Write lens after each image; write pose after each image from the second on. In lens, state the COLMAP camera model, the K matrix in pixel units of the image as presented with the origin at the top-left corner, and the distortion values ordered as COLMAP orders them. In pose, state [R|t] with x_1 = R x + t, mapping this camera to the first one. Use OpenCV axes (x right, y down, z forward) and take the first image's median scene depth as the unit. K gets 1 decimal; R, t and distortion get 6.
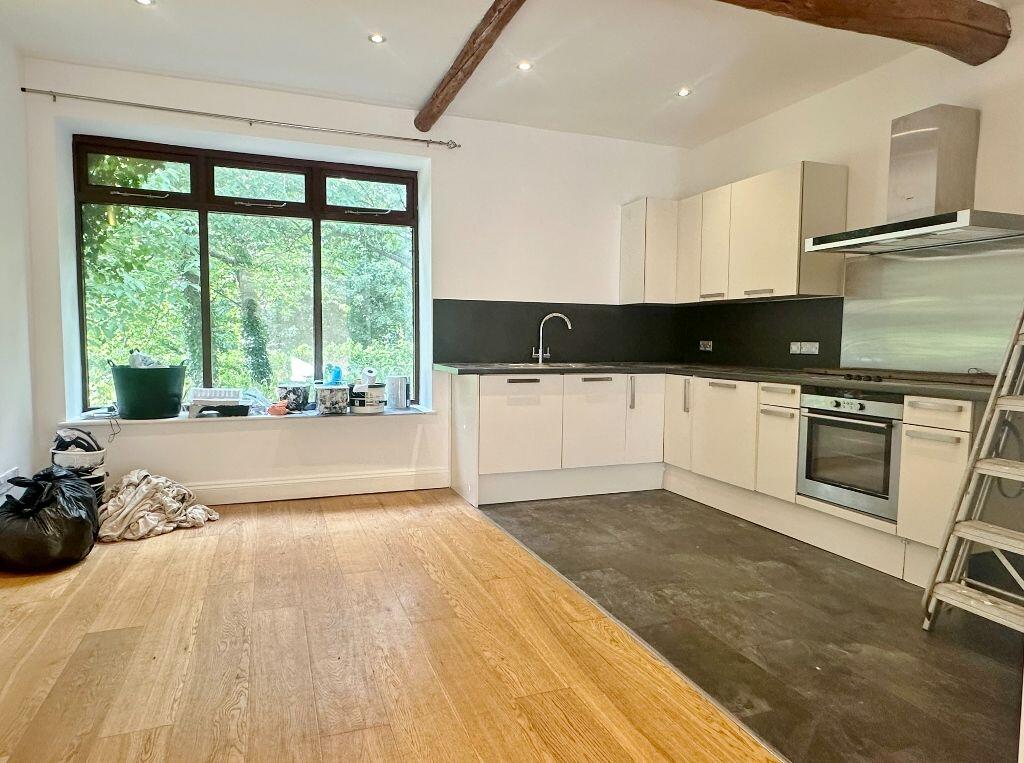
lens RADIAL K [[634.1, 0, 507.0], [0, 634.1, 384.2], [0, 0, 1]] dist [-0.001510, -0.000539]
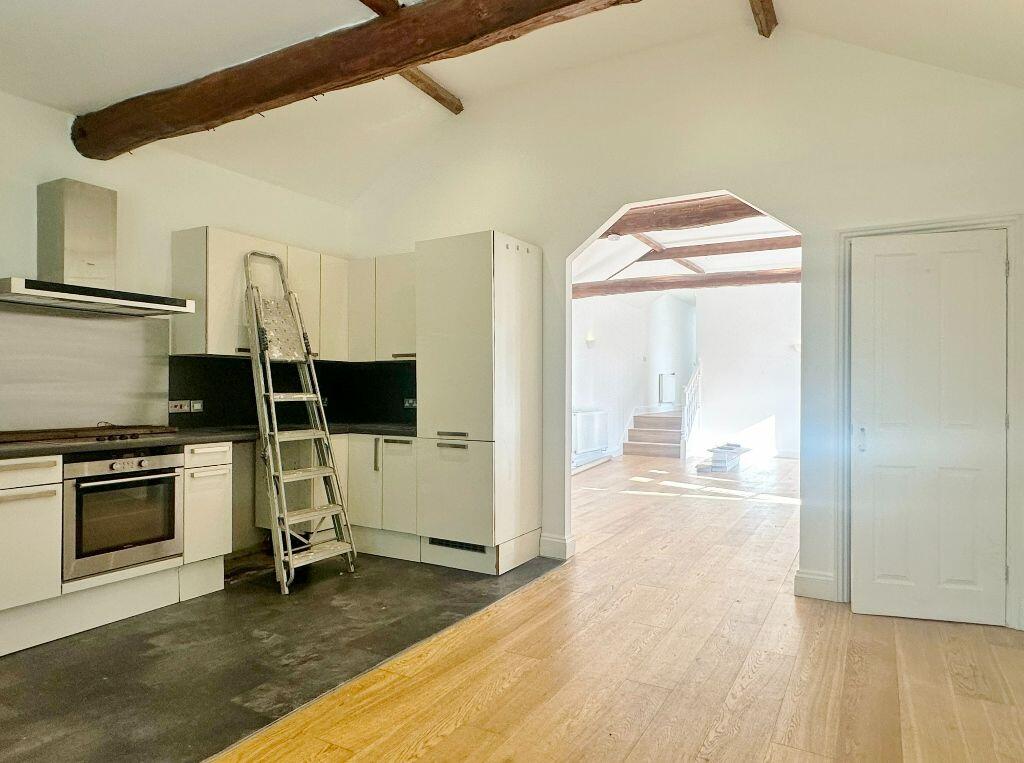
lens RADIAL K [[634.1, 0, 507.0], [0, 634.1, 384.2], [0, 0, 1]] dist [-0.001510, -0.000539]
pose [[-0.625452, -0.008475, 0.780217, -0.696191], [0.046091, 0.997794, 0.047787, -0.128193], [-0.778900, 0.065850, -0.623681, 1.272975]]
